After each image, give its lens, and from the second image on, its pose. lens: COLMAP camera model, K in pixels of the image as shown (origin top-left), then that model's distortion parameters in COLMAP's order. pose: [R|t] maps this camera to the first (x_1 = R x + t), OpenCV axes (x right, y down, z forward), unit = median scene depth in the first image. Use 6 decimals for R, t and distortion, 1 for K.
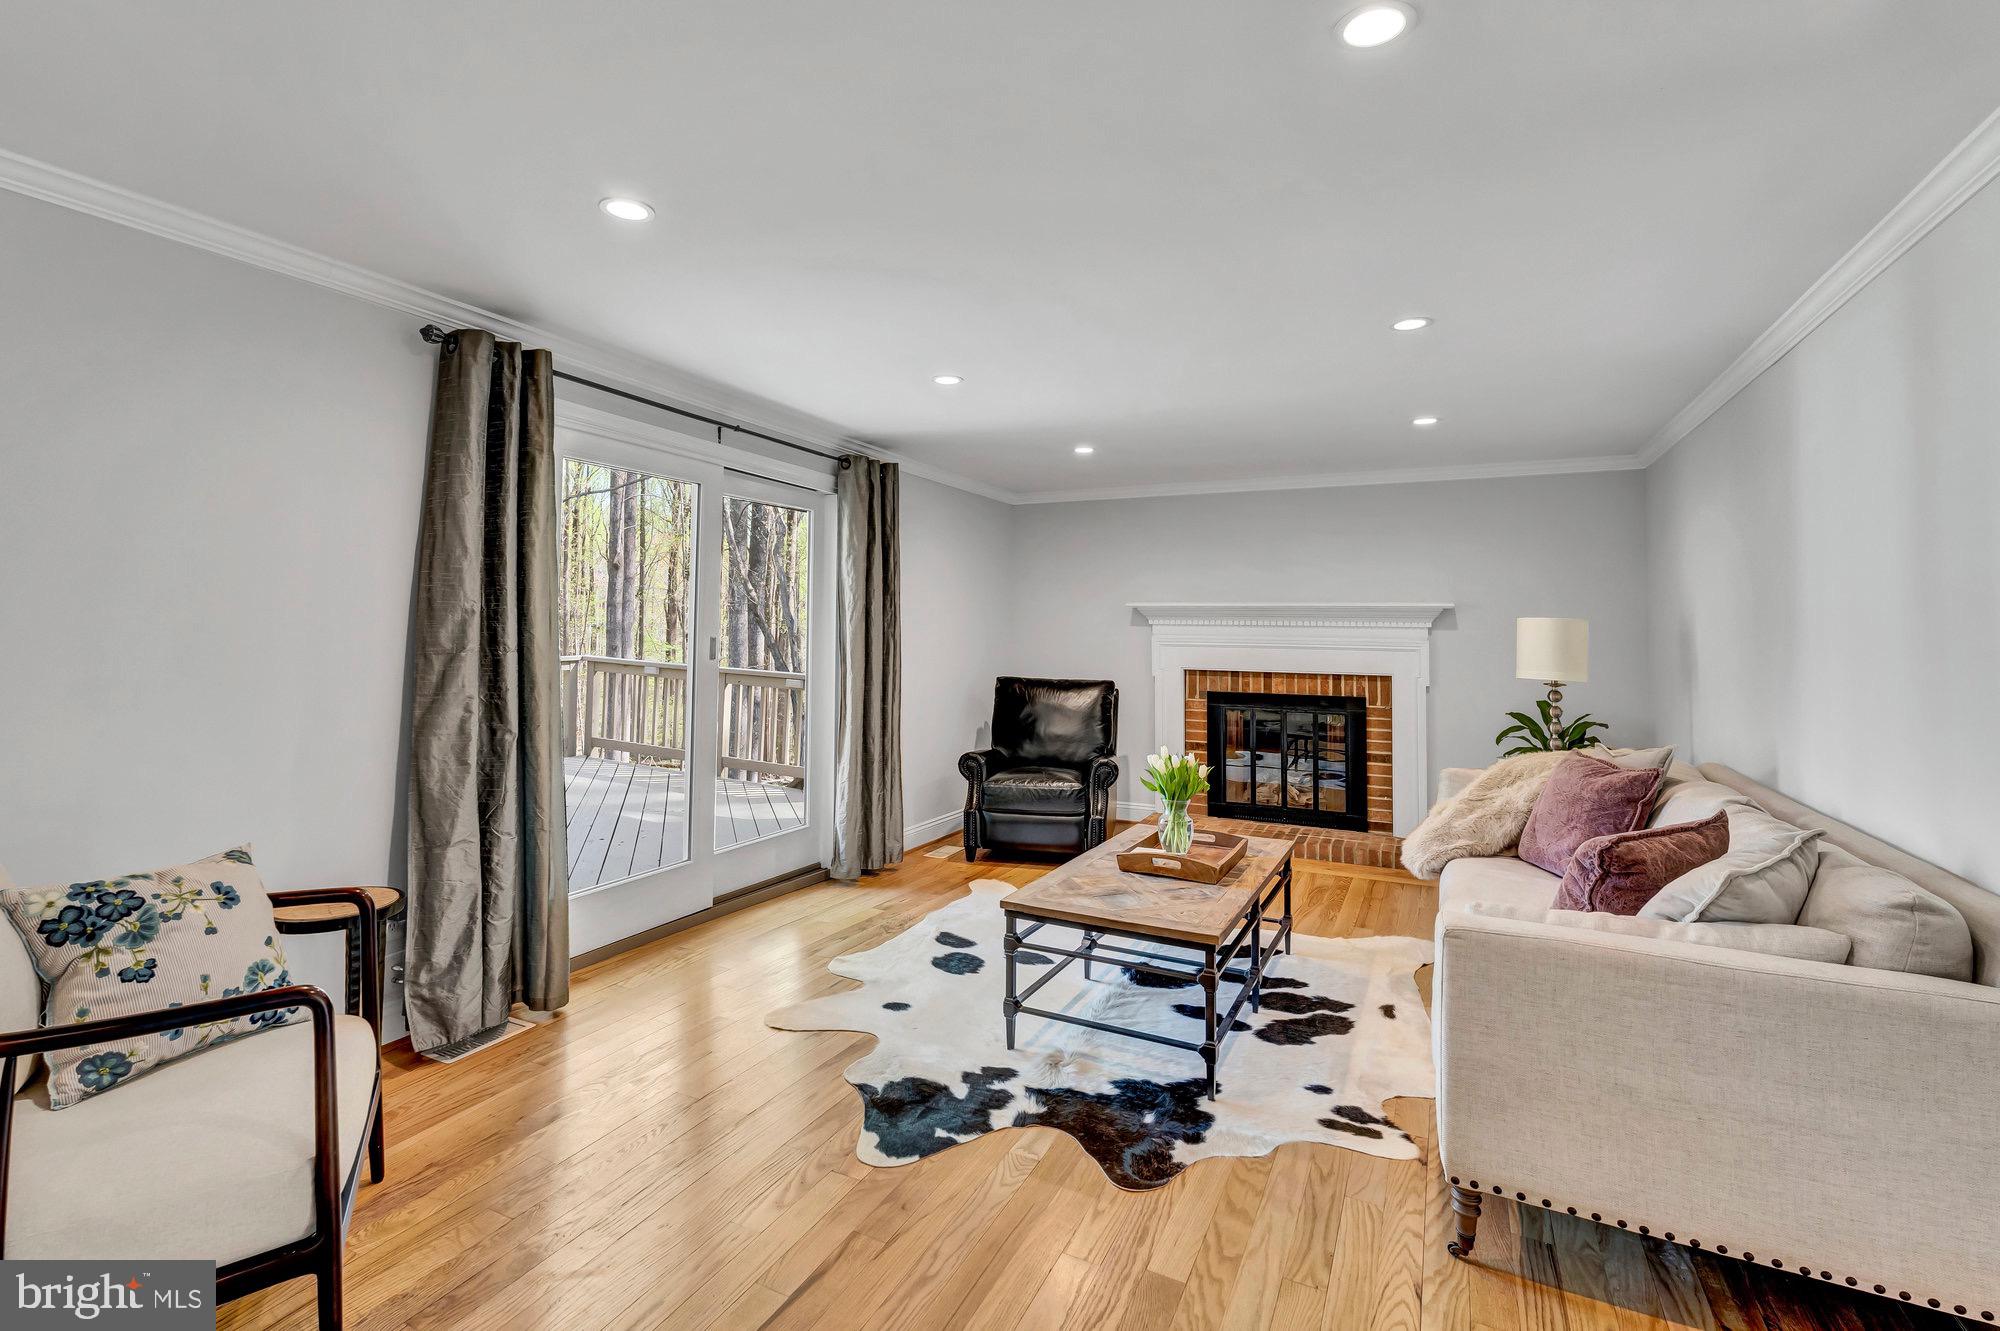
lens RADIAL K [[897.0, 0, 988.5], [0, 897.0, 588.8], [0, 0, 1]] dist [-0.005948, 0.001555]
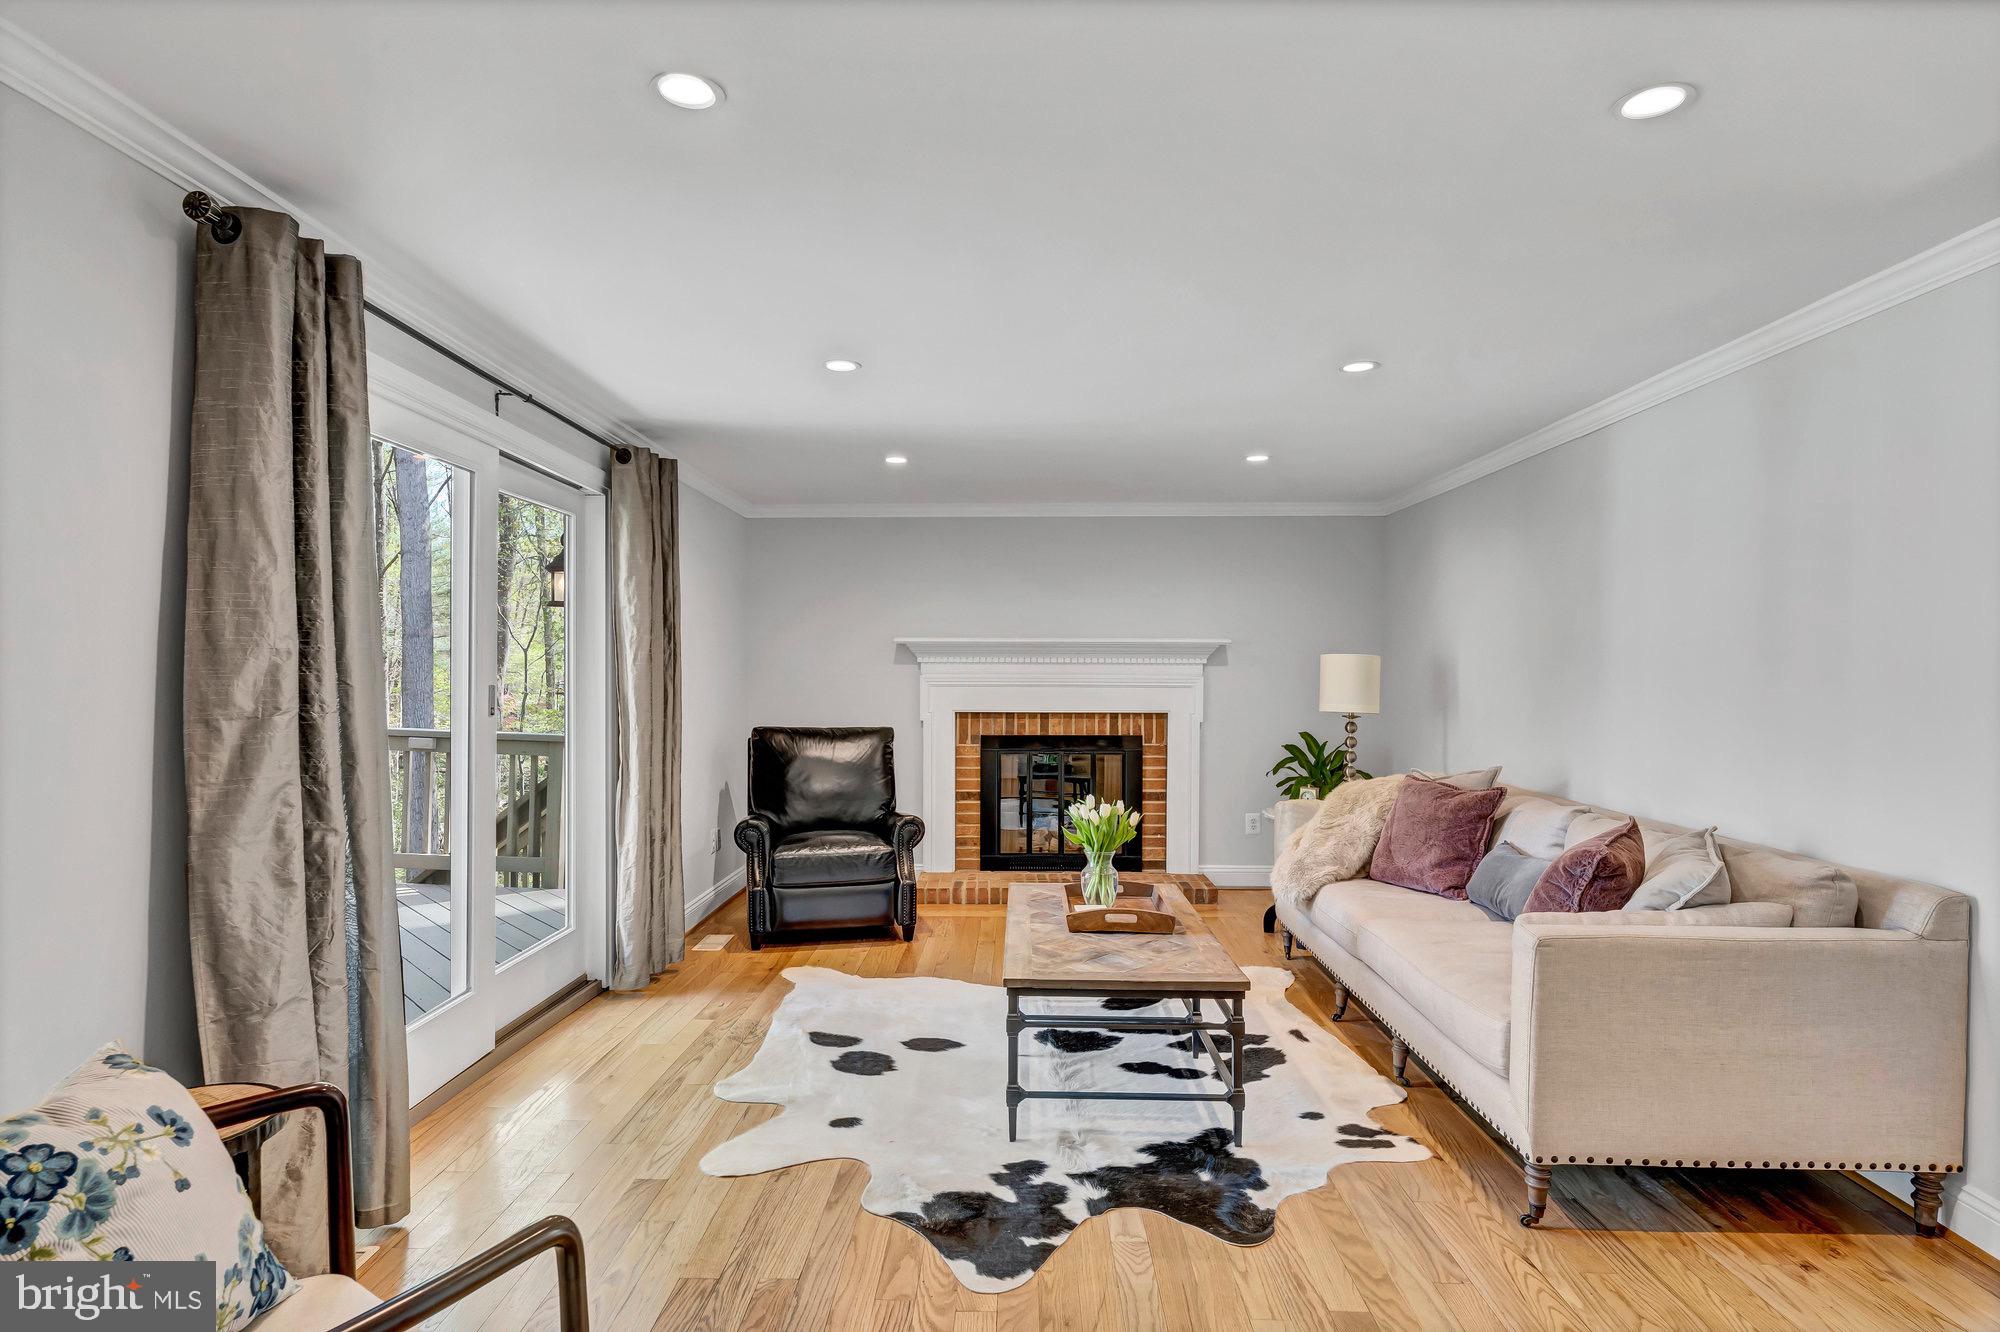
lens RADIAL K [[1039.3, 0, 986.3], [0, 1039.3, 676.6], [0, 0, 1]] dist [-0.001565, -0.000674]
pose [[0.906647, -0.013015, 0.421688, -0.404816], [-0.010177, 0.998558, 0.052701, -0.002262], [-0.421766, -0.052073, 0.905208, 0.092055]]
